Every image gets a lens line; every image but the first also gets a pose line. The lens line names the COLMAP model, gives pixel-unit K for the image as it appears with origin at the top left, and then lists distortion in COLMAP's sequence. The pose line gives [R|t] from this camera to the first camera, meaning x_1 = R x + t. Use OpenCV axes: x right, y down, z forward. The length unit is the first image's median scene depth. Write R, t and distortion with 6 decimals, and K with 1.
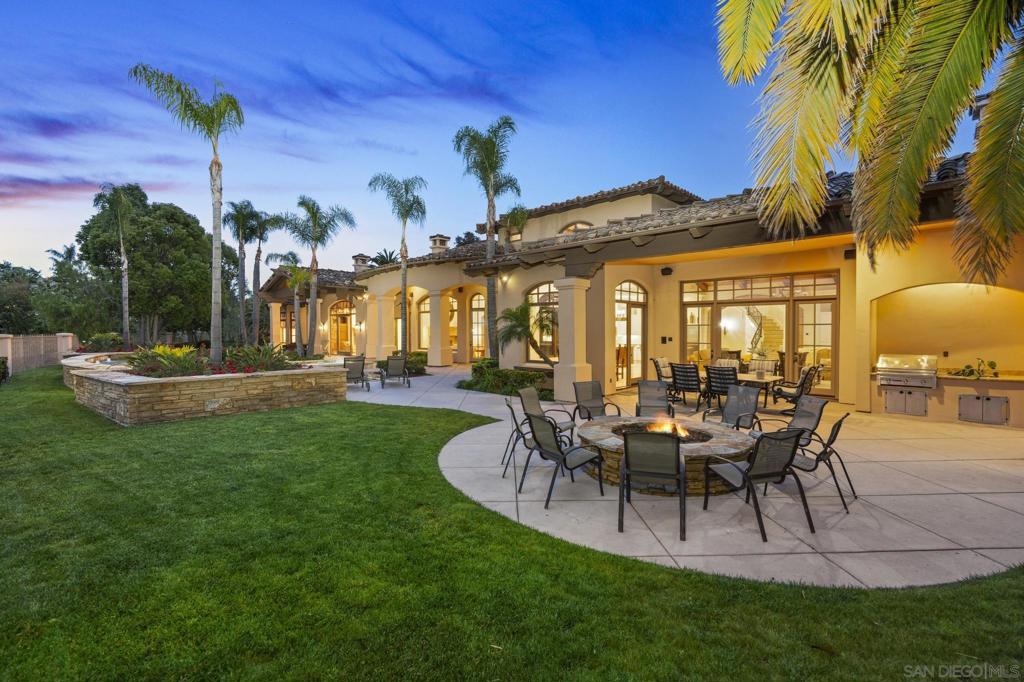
lens RADIAL K [[474.2, 0, 513.6], [0, 474.2, 345.6], [0, 0, 1]] dist [0.012836, 0.001115]
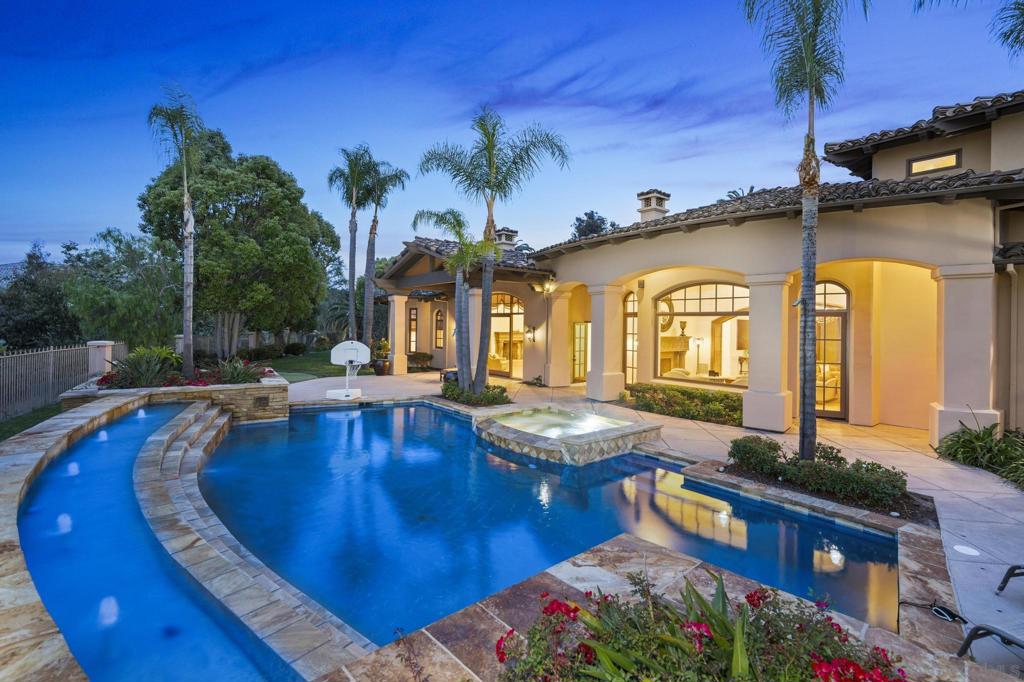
lens RADIAL K [[474.2, 0, 510.2], [0, 474.2, 331.1], [0, 0, 1]] dist [0.012836, 0.001115]
pose [[0.992482, 0.020176, -0.120713, -0.273823], [-0.022487, 0.999588, -0.017813, -0.032015], [0.120304, 0.020393, 0.992528, 0.365304]]
